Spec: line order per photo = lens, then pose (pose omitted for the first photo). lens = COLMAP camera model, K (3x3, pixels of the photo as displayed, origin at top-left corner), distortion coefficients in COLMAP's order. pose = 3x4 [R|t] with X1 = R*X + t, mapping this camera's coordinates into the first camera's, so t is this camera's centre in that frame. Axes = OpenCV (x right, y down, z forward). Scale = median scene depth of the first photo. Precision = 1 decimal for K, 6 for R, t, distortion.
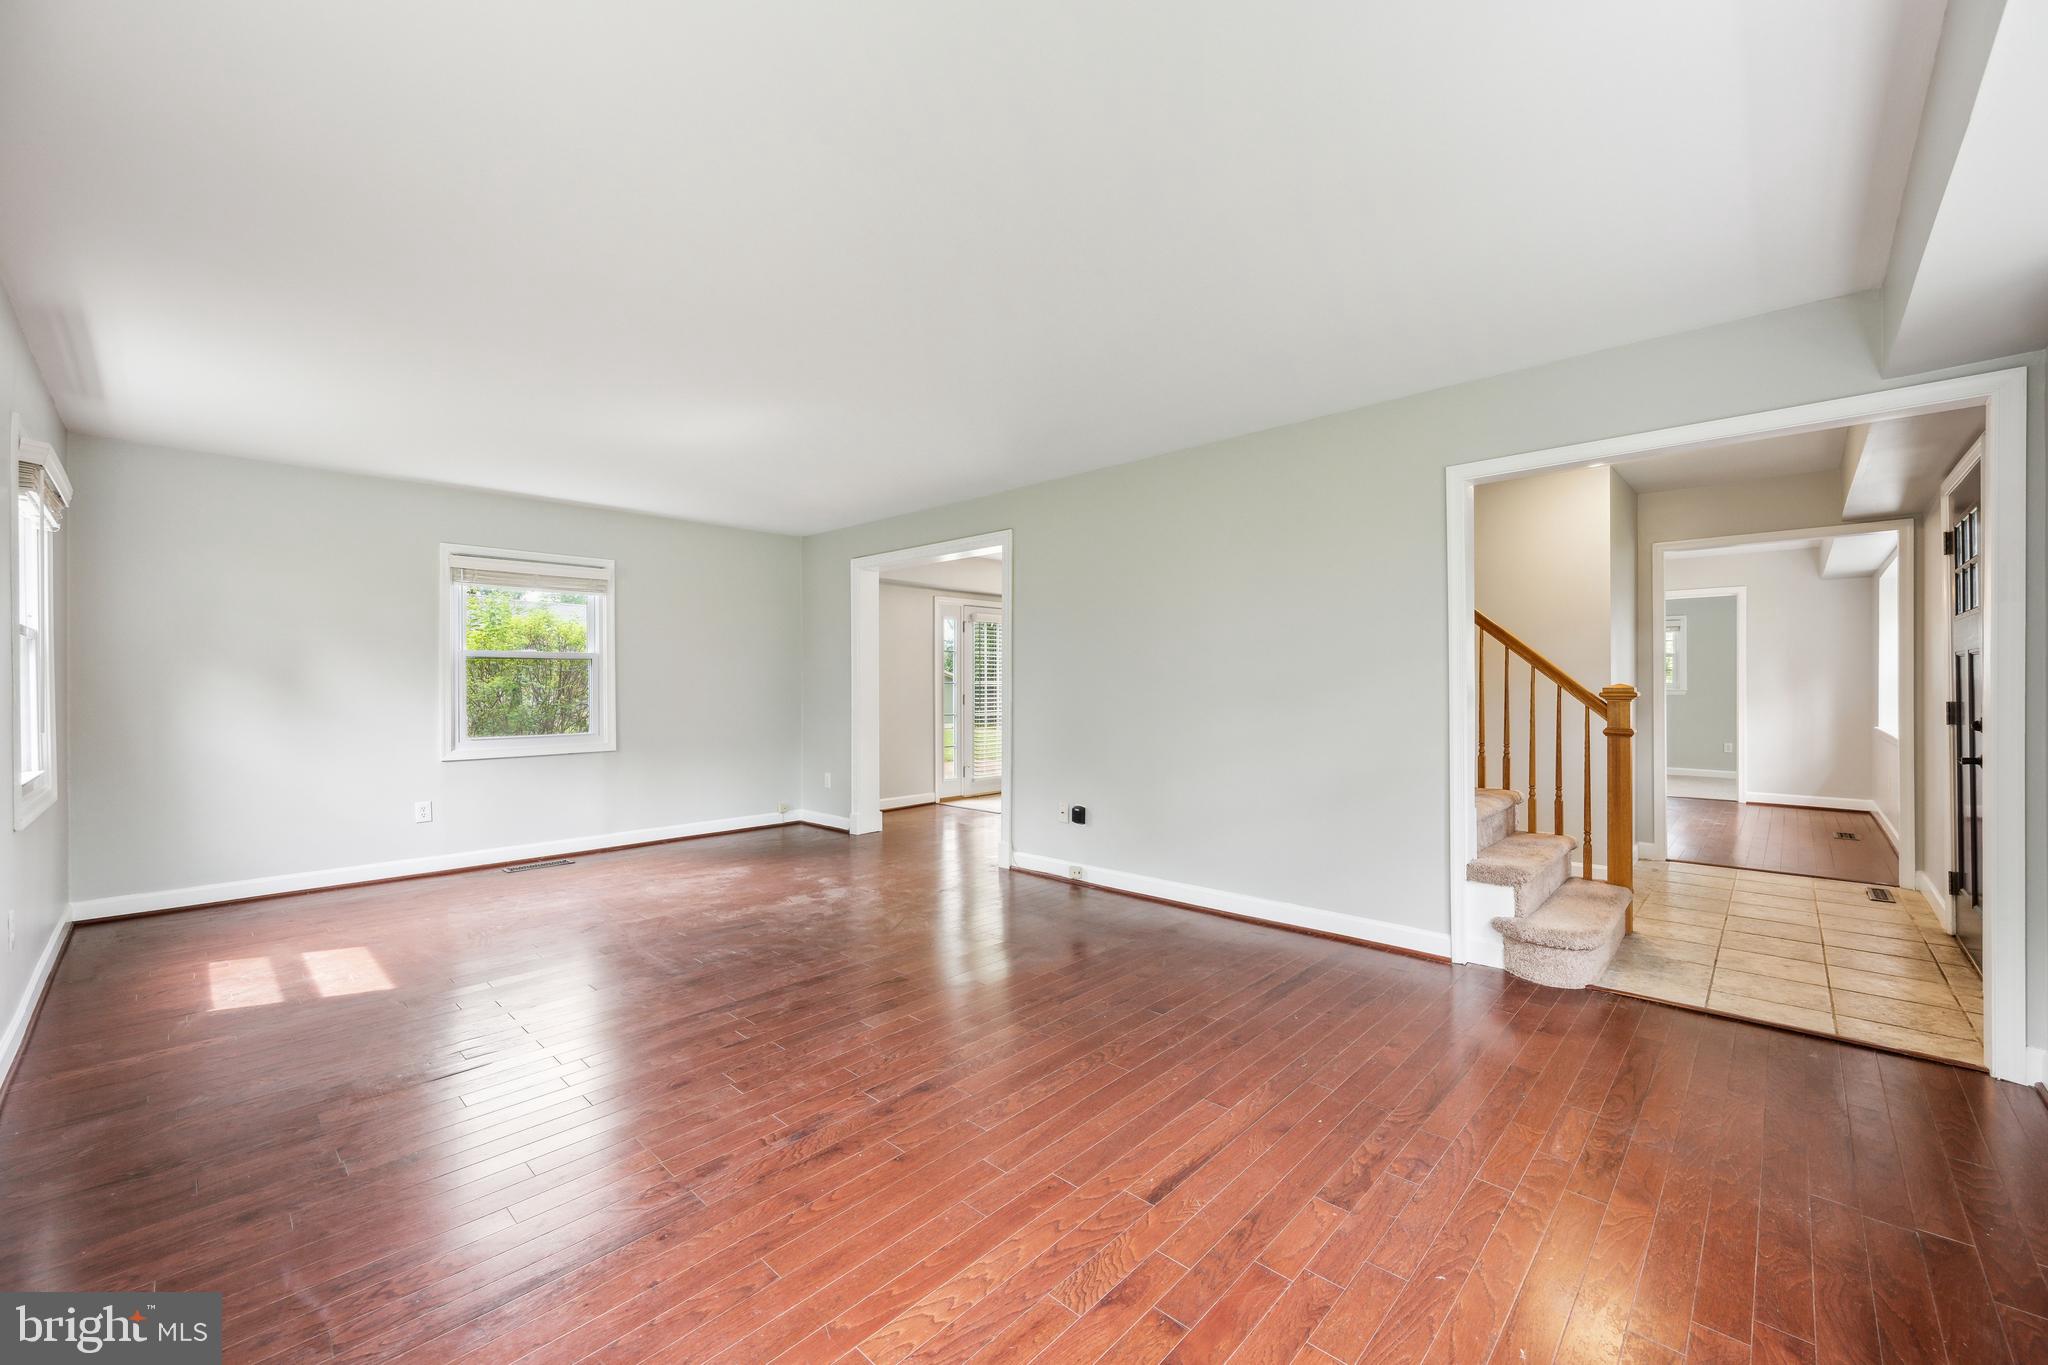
lens RADIAL K [[807.8, 0, 1022.8], [0, 807.8, 691.1], [0, 0, 1]] dist [-0.001594, 0.000097]
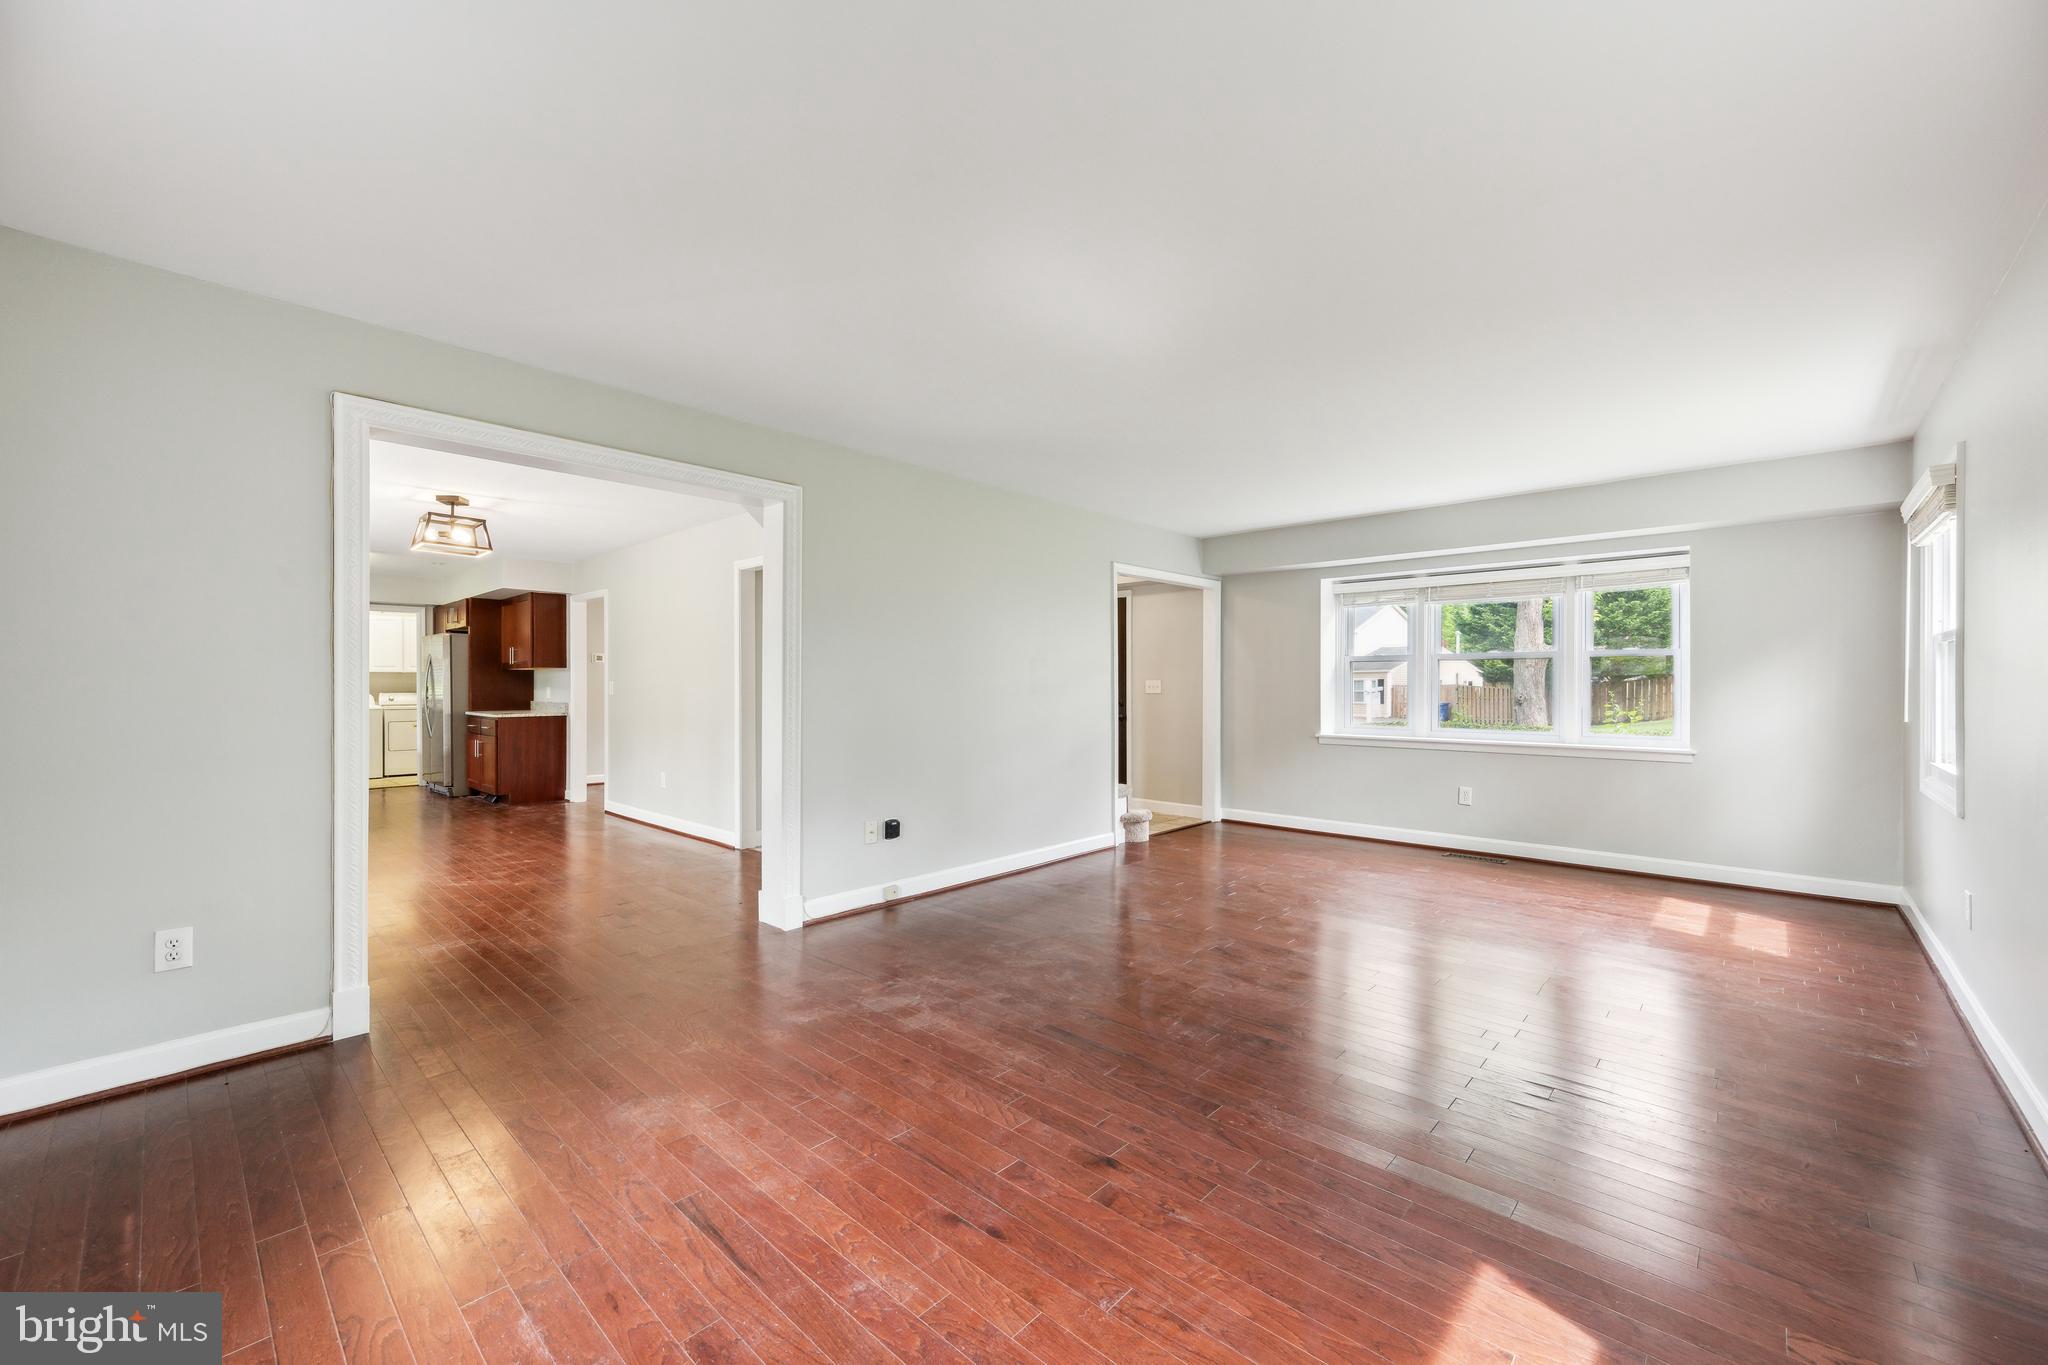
lens RADIAL K [[794.2, 0, 1039.9], [0, 794.2, 684.9], [0, 0, 1]] dist [-0.003288, 0.000056]
pose [[-0.028179, 0.009775, 0.999555, -0.937687], [0.009770, 0.999907, -0.009503, -0.000744], [-0.999555, 0.009498, -0.028271, 0.952821]]
